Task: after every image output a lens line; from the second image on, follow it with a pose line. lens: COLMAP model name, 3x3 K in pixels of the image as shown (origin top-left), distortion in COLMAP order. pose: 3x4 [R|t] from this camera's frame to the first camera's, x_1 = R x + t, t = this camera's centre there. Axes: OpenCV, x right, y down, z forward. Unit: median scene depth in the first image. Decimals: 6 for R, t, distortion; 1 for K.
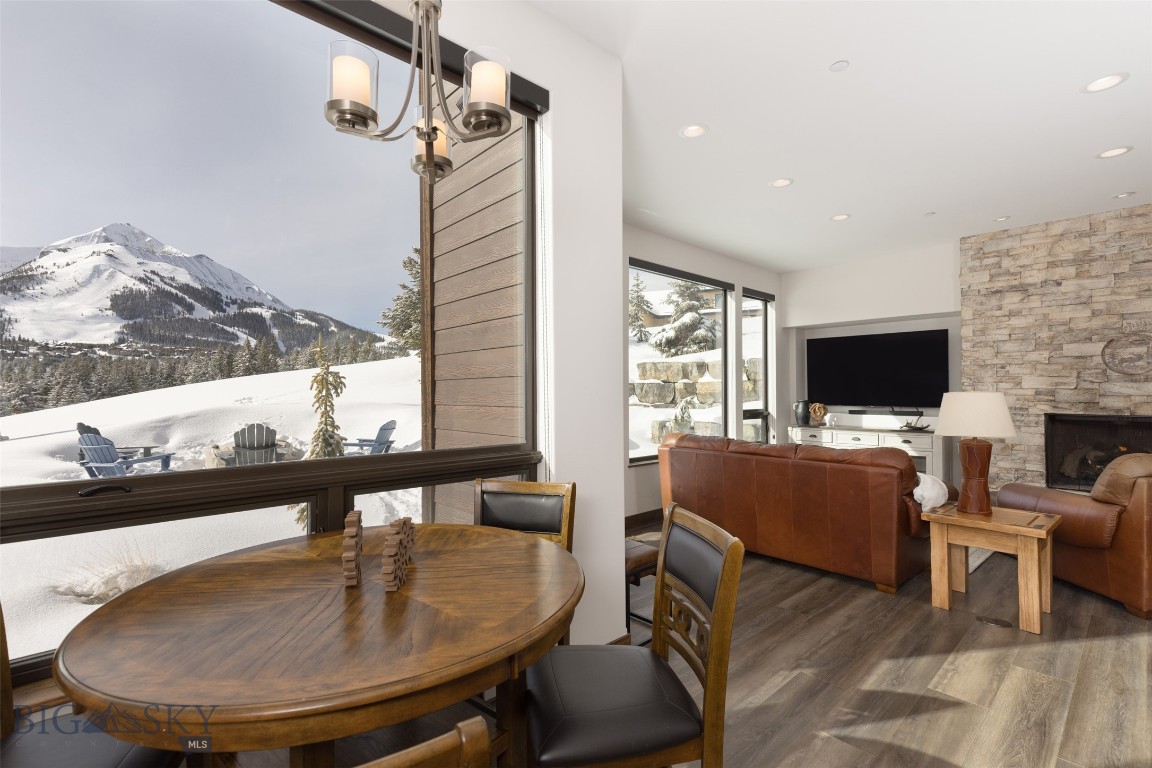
lens RADIAL K [[514.6, 0, 578.8], [0, 514.6, 390.2], [0, 0, 1]] dist [0.003912, 0.000292]
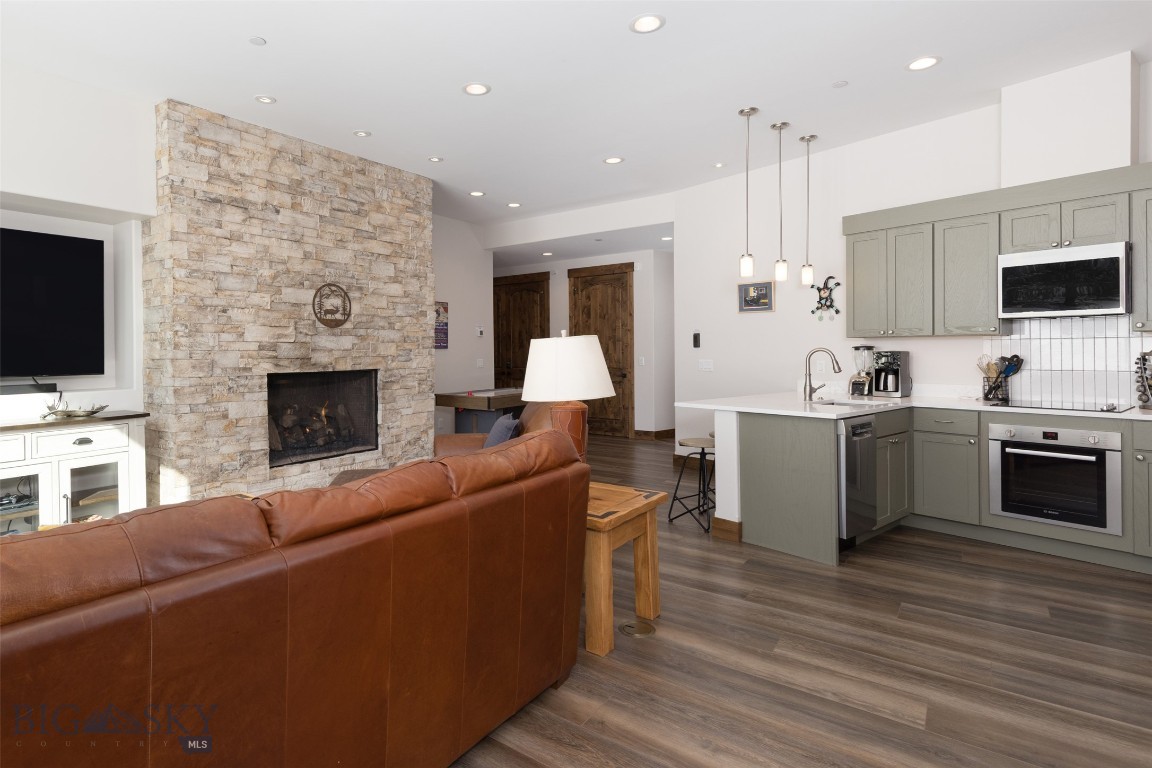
lens RADIAL K [[587.6, 0, 506.1], [0, 587.6, 351.3], [0, 0, 1]] dist [0.008947, -0.000001]
pose [[-0.158422, 0.002660, 0.987368, -0.027473], [0.009572, 0.999954, -0.001158, 0.015287], [-0.987325, 0.009268, -0.158440, 0.768055]]
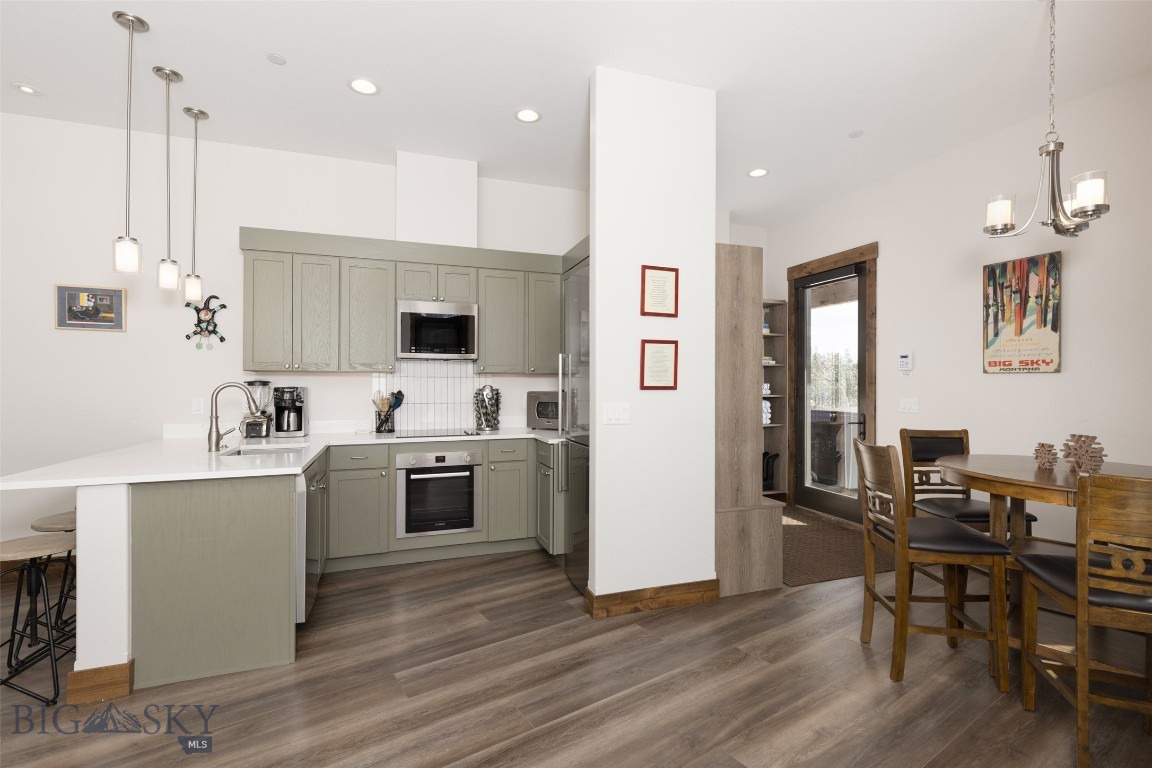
lens RADIAL K [[526.9, 0, 588.8], [0, 526.9, 382.1], [0, 0, 1]] dist [0.003709, 0.000225]
pose [[-0.990689, 0.000938, 0.136144, 0.246930], [0.000389, 0.999992, -0.004060, 0.015980], [-0.136146, -0.003969, -0.990681, 0.723870]]
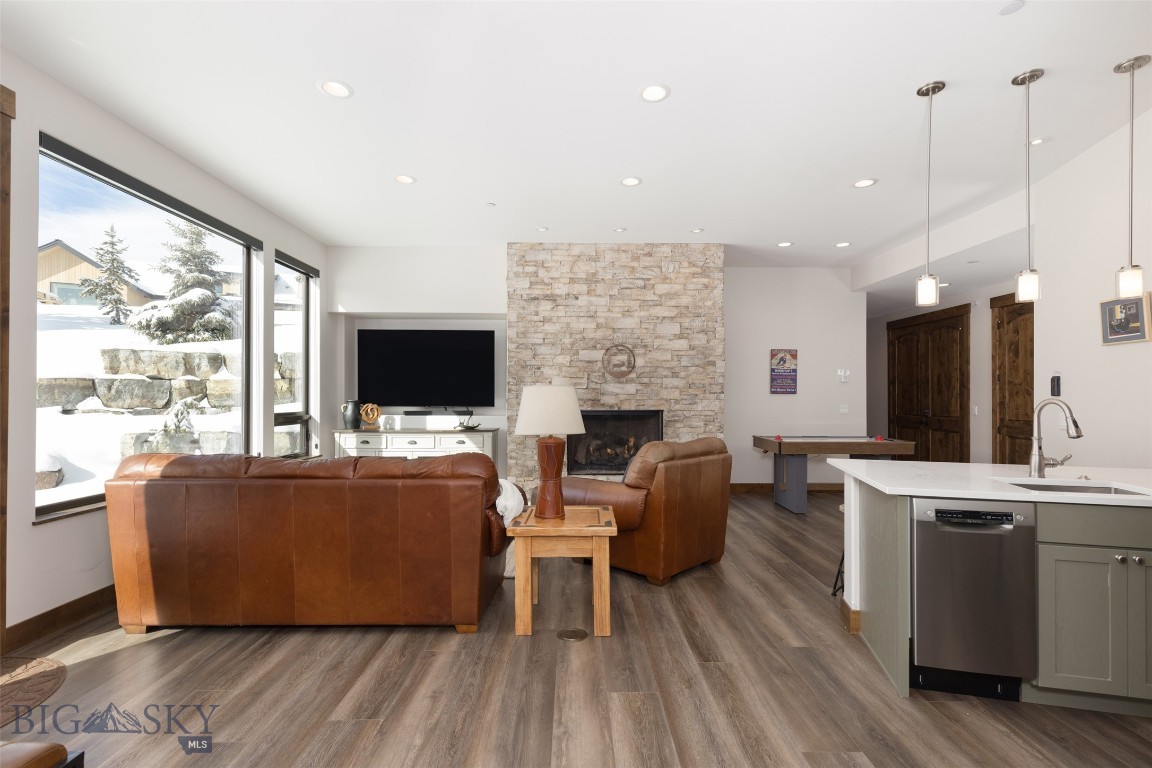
lens RADIAL K [[514.6, 0, 578.8], [0, 514.6, 390.2], [0, 0, 1]] dist [0.003912, 0.000292]
pose [[0.666596, 0.011500, 0.745330, 0.071054], [-0.005350, 0.999929, -0.010644, 0.013156], [-0.745400, 0.003108, 0.666611, 0.218744]]
